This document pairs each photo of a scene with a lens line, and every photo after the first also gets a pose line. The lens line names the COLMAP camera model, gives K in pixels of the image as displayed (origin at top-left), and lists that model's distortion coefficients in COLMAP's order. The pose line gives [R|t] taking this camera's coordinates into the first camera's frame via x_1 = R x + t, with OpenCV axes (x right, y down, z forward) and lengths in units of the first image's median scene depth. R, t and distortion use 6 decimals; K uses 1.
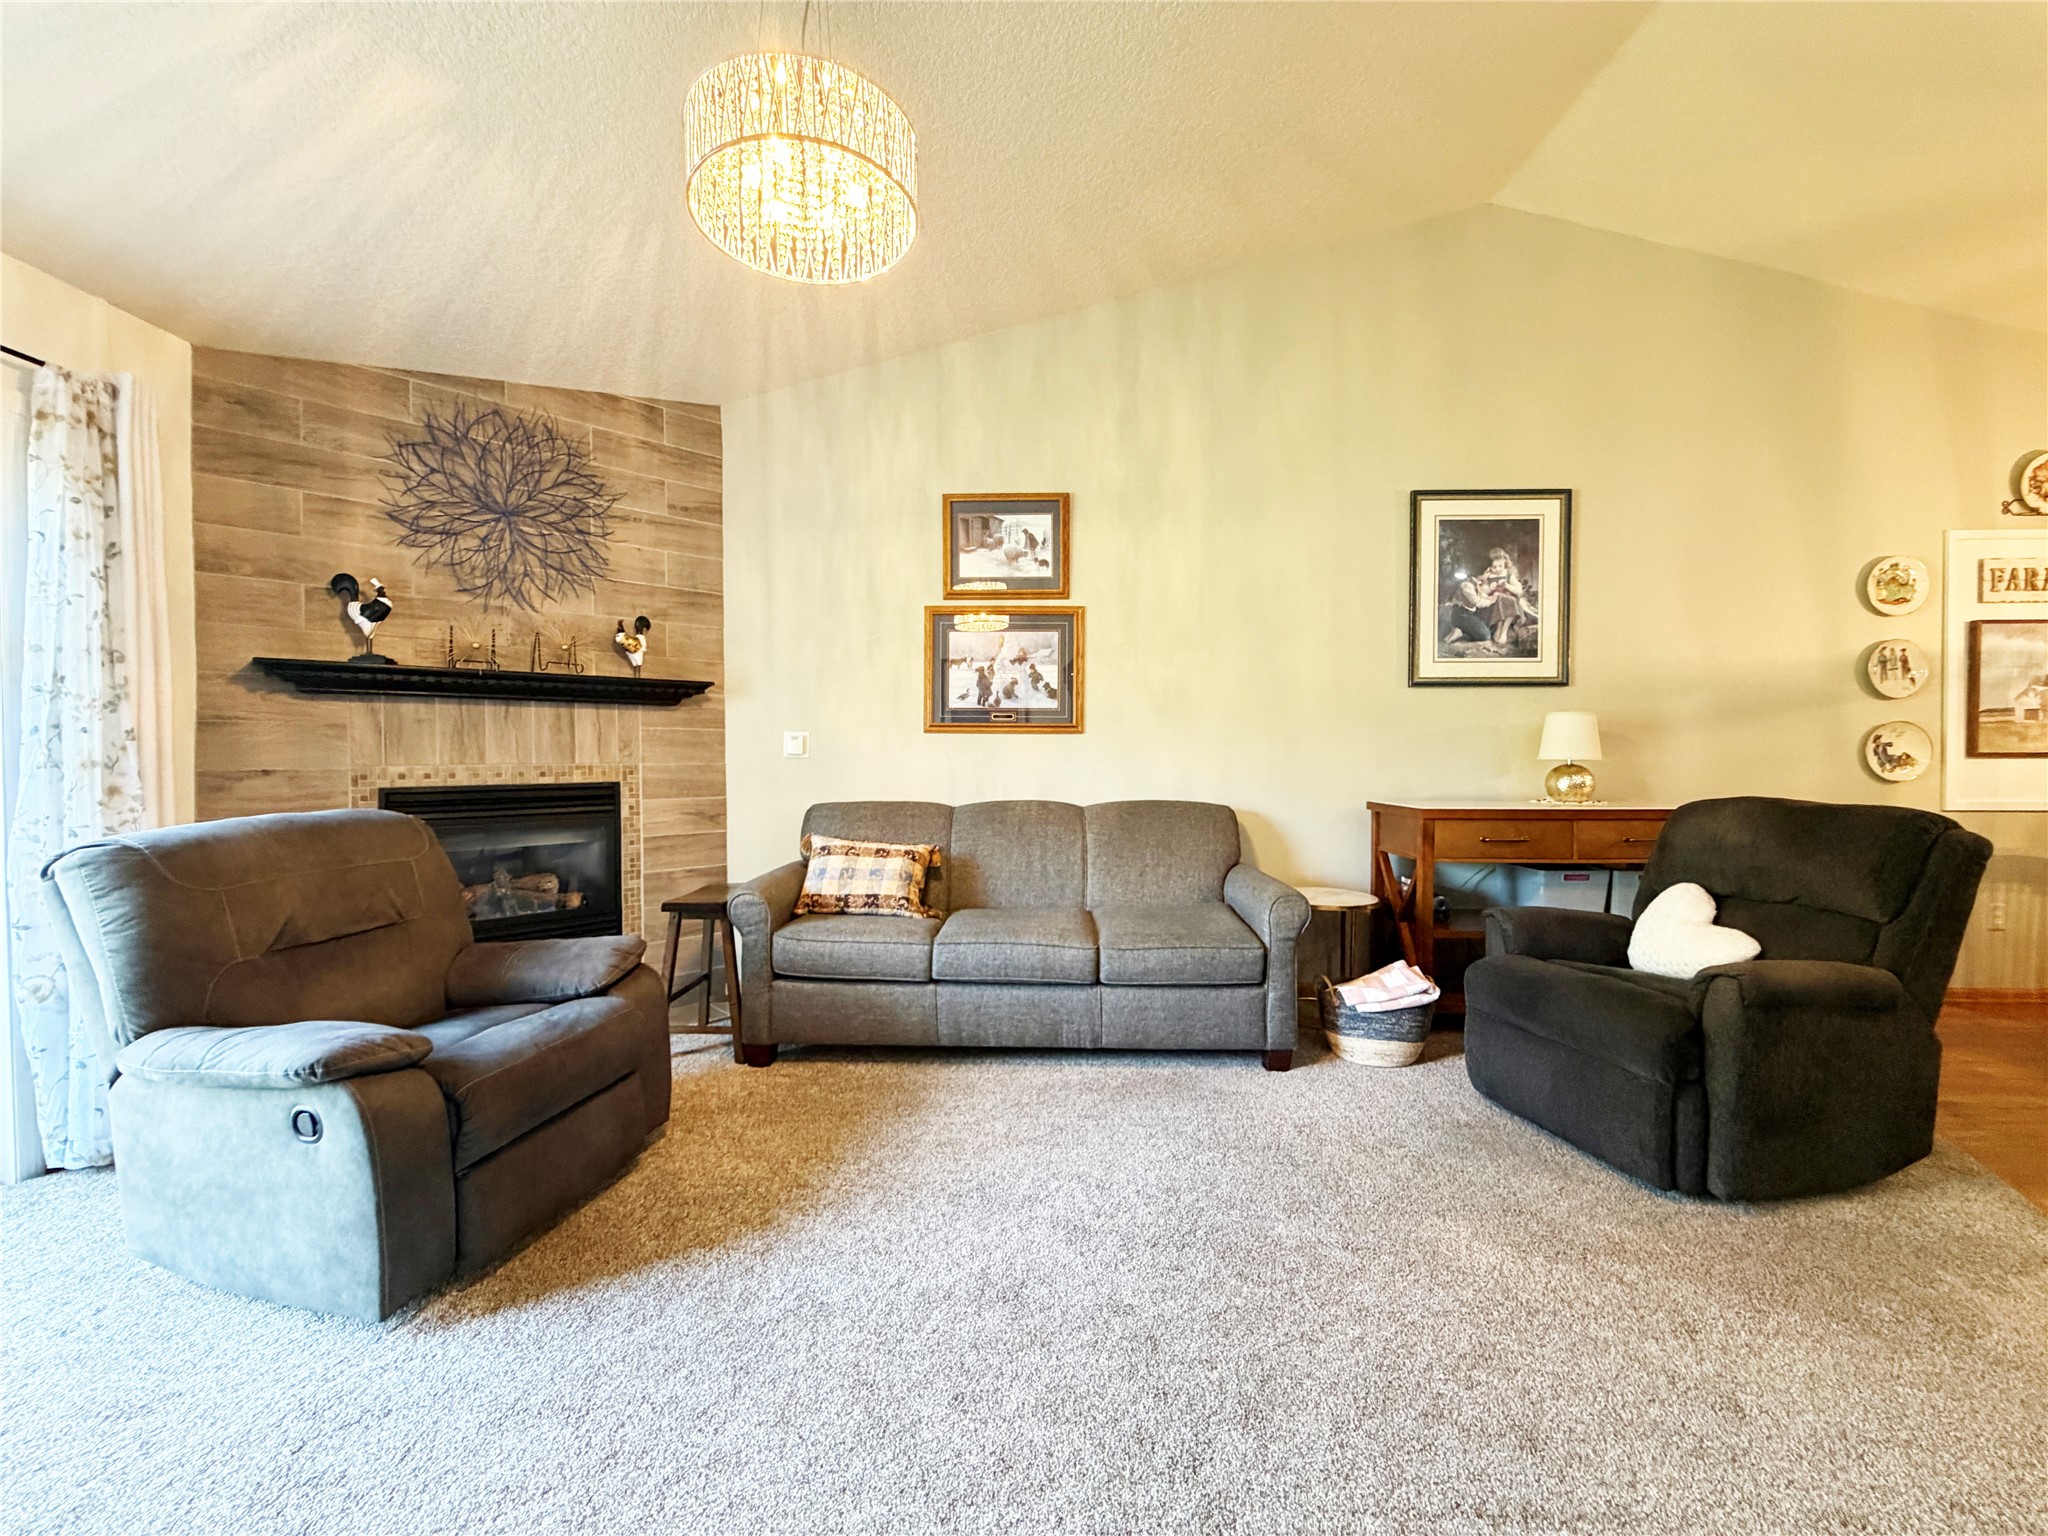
lens RADIAL K [[816.9, 0, 1020.3], [0, 816.9, 771.0], [0, 0, 1]] dist [-0.000677, 0.000098]
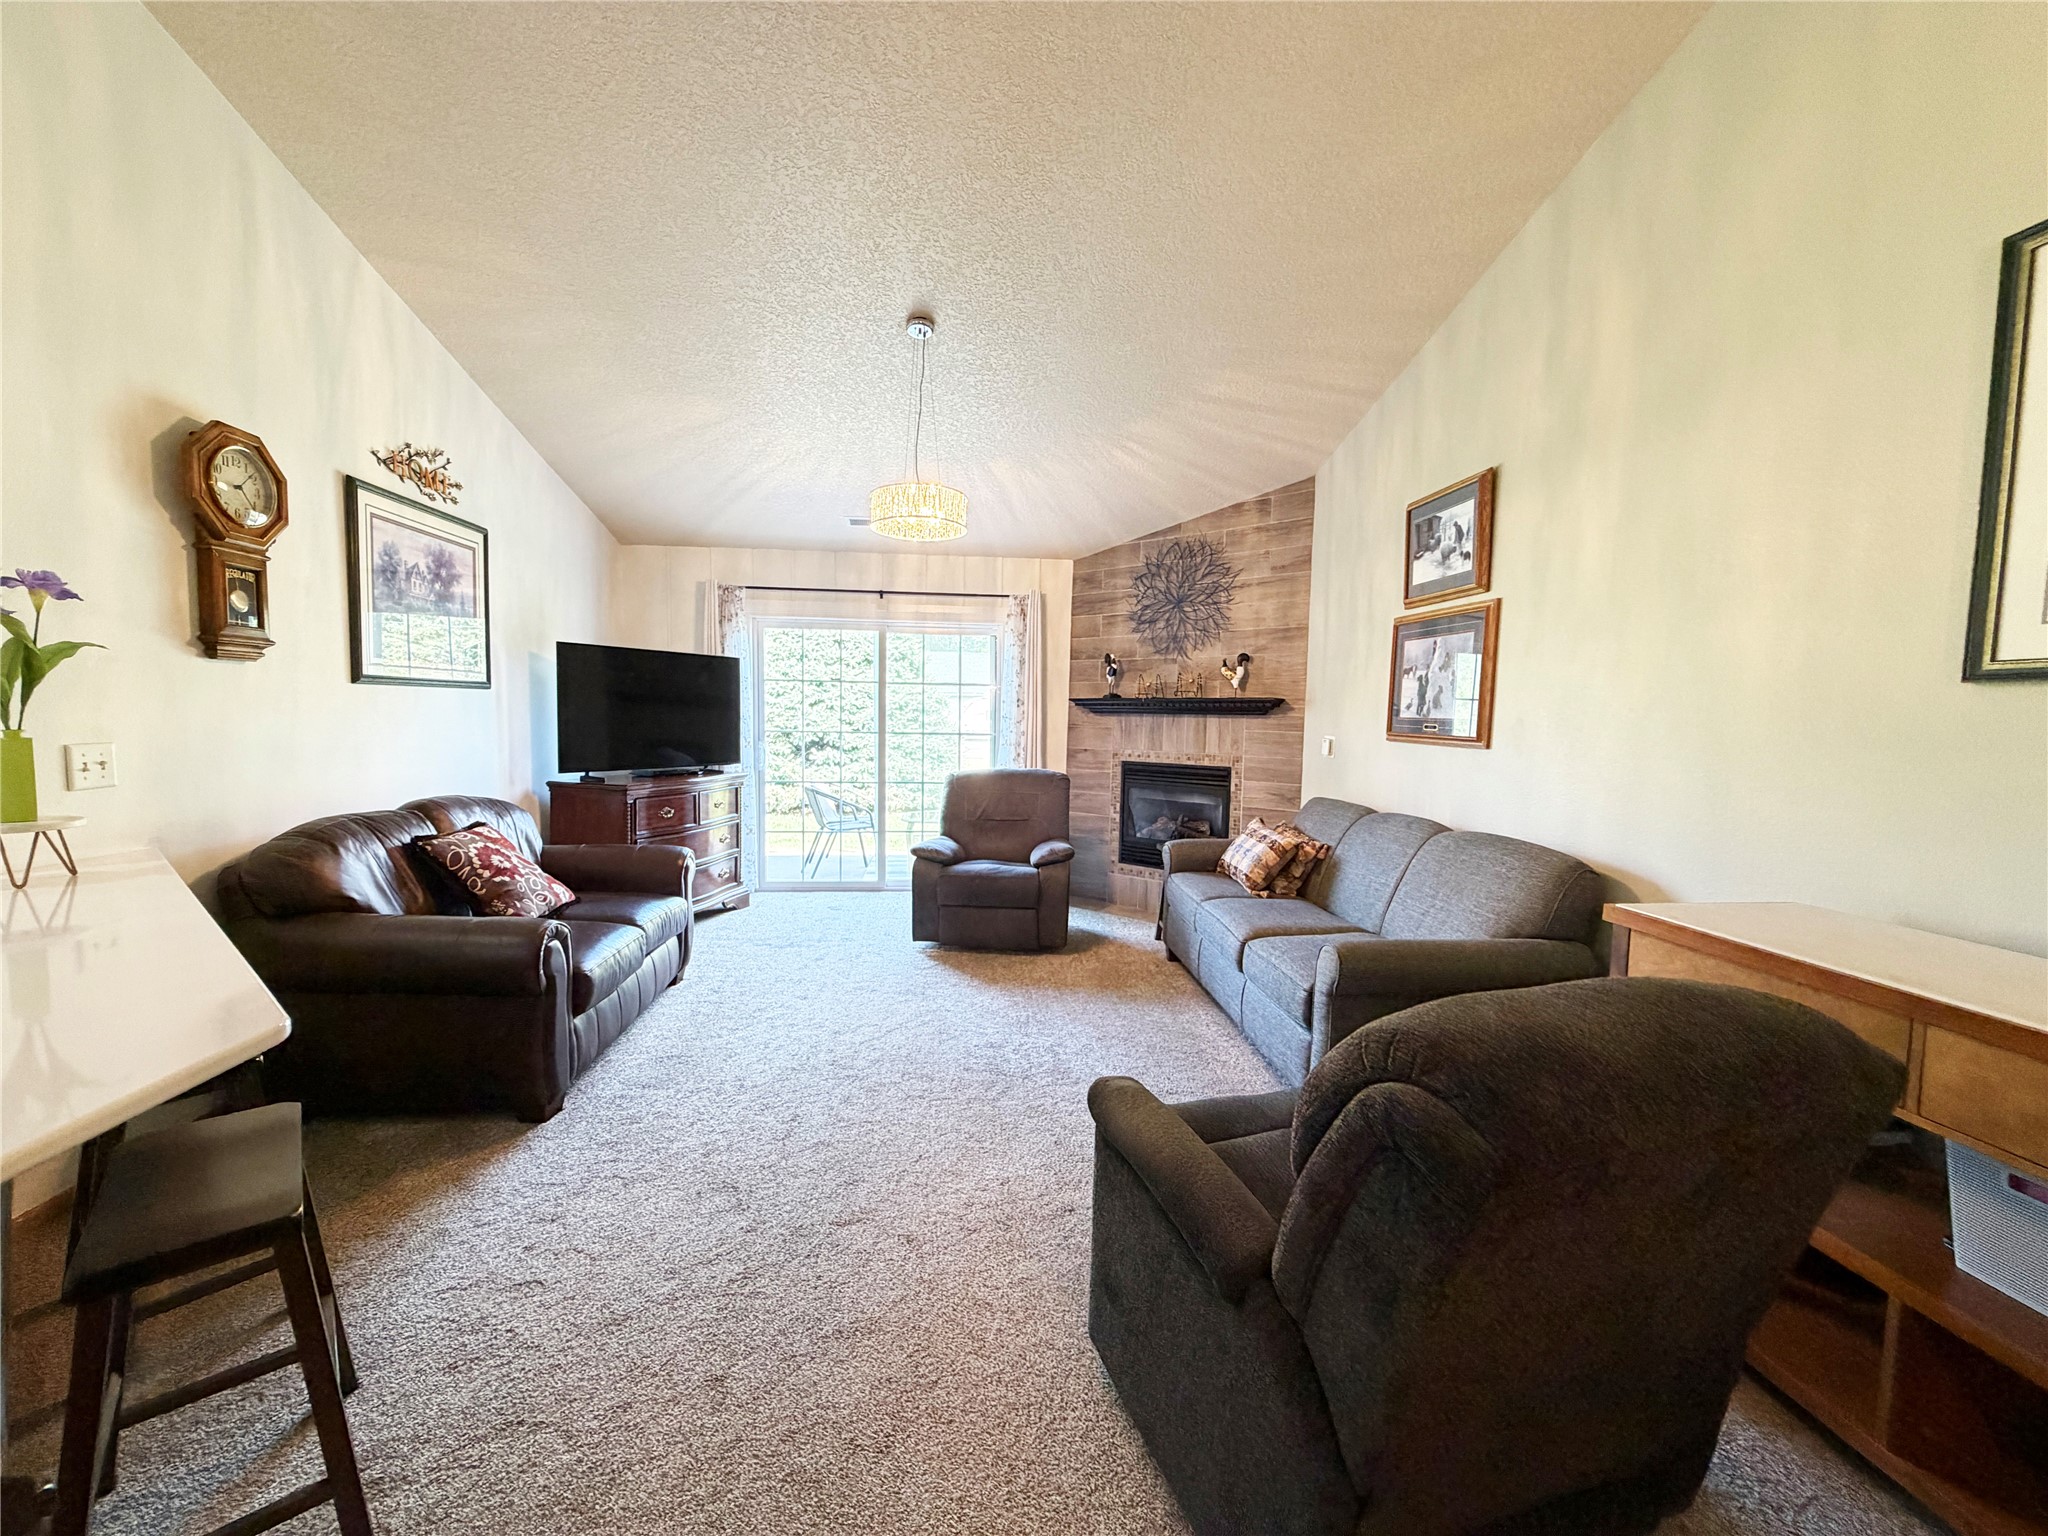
lens RADIAL K [[816.9, 0, 1020.6], [0, 816.9, 771.8], [0, 0, 1]] dist [-0.000677, 0.000098]
pose [[0.111760, 0.076303, -0.990802, 0.948537], [-0.040294, 0.996576, 0.072202, -0.070675], [0.992918, 0.031854, 0.114452, 0.460096]]
